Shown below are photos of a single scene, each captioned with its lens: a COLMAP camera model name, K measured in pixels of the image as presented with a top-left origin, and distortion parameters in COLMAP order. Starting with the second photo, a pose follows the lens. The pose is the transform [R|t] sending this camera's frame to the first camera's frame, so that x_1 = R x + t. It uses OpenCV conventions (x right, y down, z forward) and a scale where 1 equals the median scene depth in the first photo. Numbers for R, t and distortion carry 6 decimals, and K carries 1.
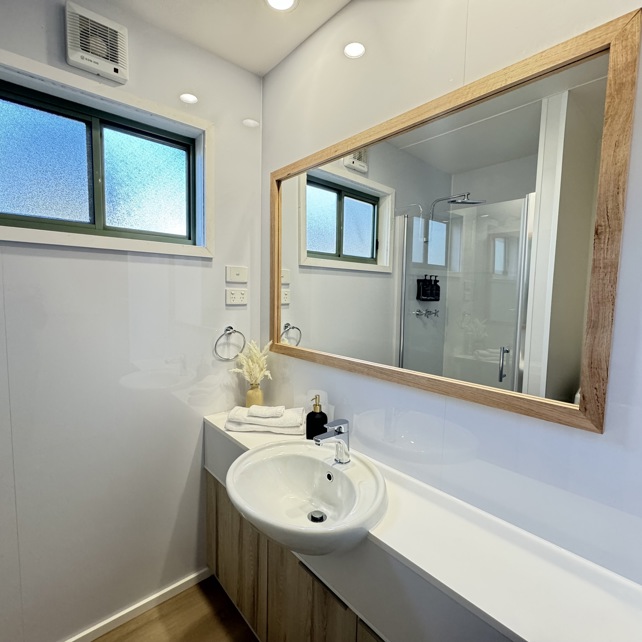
lens RADIAL K [[349.4, 0, 315.4], [0, 349.4, 321.1], [0, 0, 1]] dist [0.000310, -0.000113]
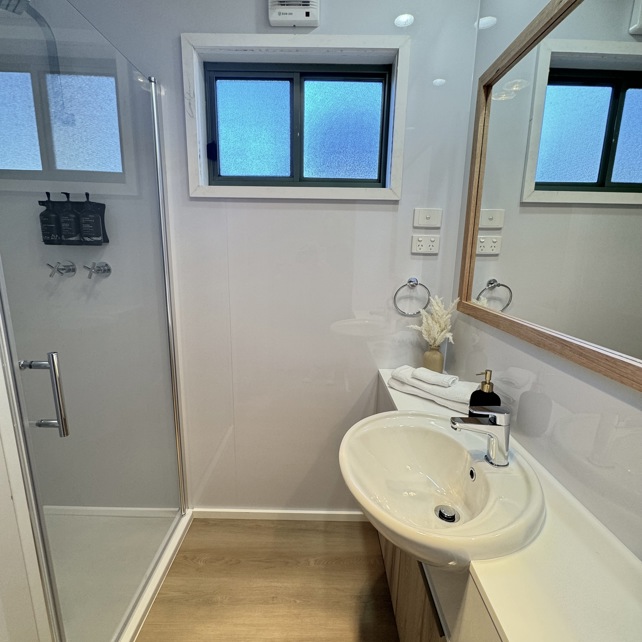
lens RADIAL K [[349.4, 0, 319.4], [0, 349.4, 322.2], [0, 0, 1]] dist [0.000310, -0.000113]
pose [[0.749389, 0.128829, -0.649476, 0.176746], [-0.058650, 0.989949, 0.128692, 0.027064], [0.659527, -0.058349, 0.749413, 0.162621]]
